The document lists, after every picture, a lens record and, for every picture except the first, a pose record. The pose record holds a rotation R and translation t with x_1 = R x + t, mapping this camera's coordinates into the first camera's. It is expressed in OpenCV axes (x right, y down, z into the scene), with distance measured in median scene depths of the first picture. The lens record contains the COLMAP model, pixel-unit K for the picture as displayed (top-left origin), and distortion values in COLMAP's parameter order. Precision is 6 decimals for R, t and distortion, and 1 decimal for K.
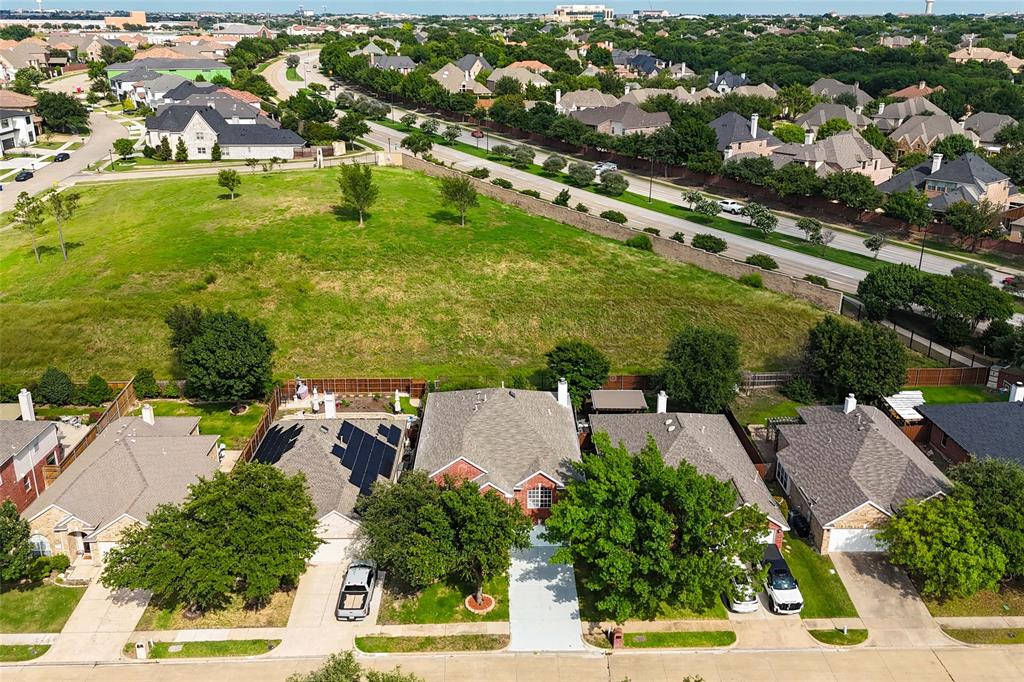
lens RADIAL K [[885.0, 0, 522.5], [0, 885.0, 346.8], [0, 0, 1]] dist [0.049943, -0.011137]
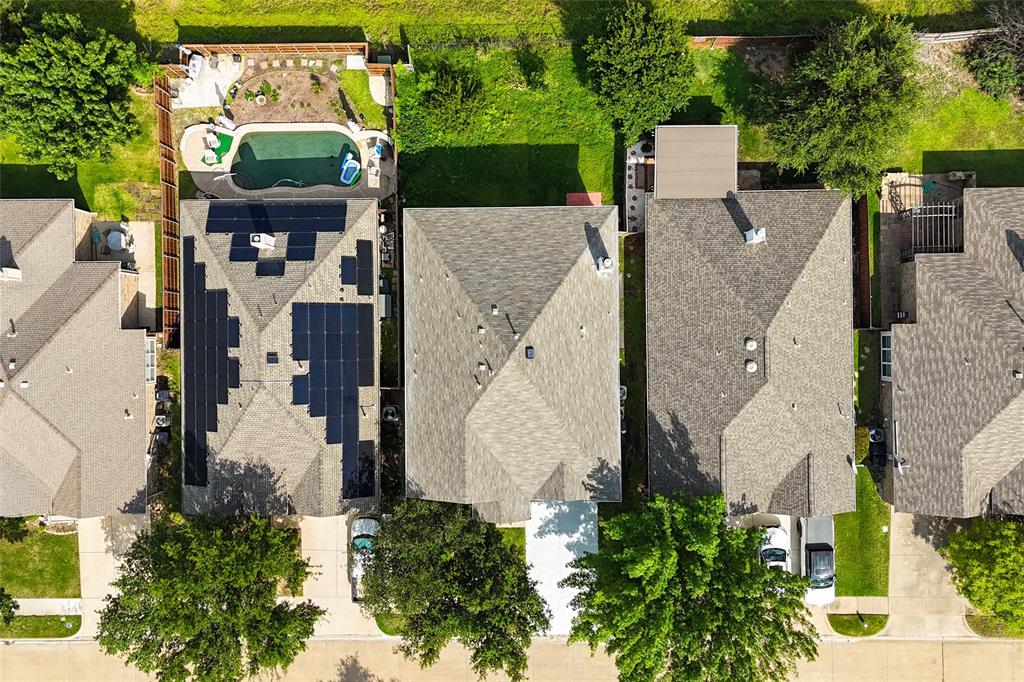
lens RADIAL K [[885.0, 0, 522.5], [0, 885.0, 346.8], [0, 0, 1]] dist [0.049943, -0.011137]
pose [[0.999769, 0.015290, -0.015082, -0.006257], [0.008736, 0.351987, 0.935964, -0.506067], [0.019620, -0.935880, 0.351772, 0.649861]]
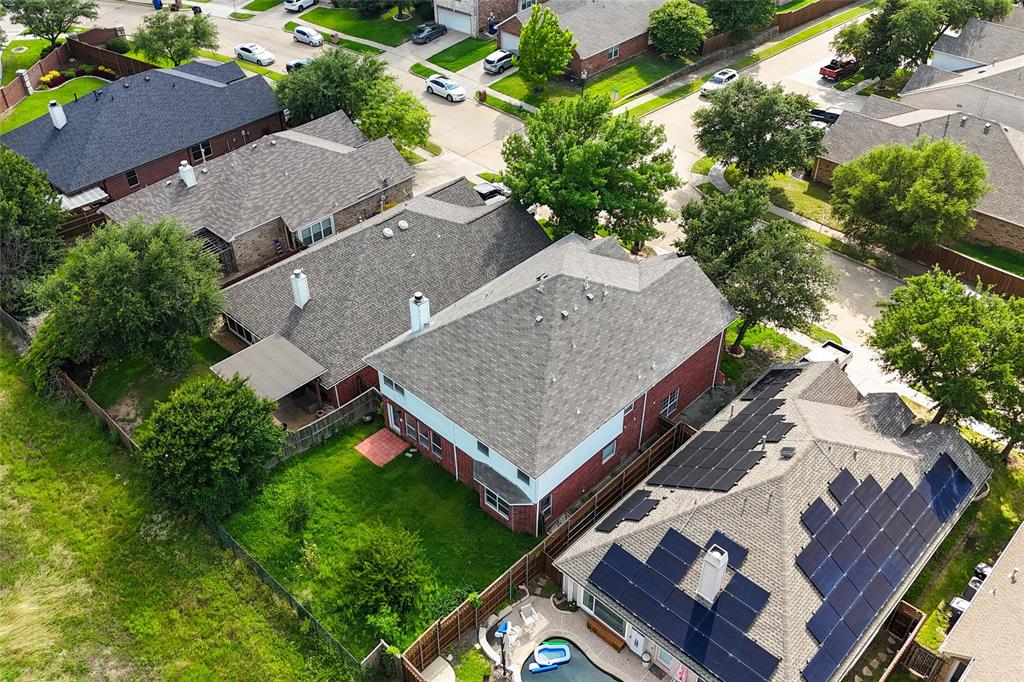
lens RADIAL K [[887.8, 0, 514.5], [0, 887.8, 333.9], [0, 0, 1]] dist [0.066992, -0.066037]
pose [[-0.706285, -0.443840, 0.551514, -0.328596], [0.252139, 0.570253, 0.781817, -0.384956], [-0.661504, 0.691244, -0.290852, 1.056405]]
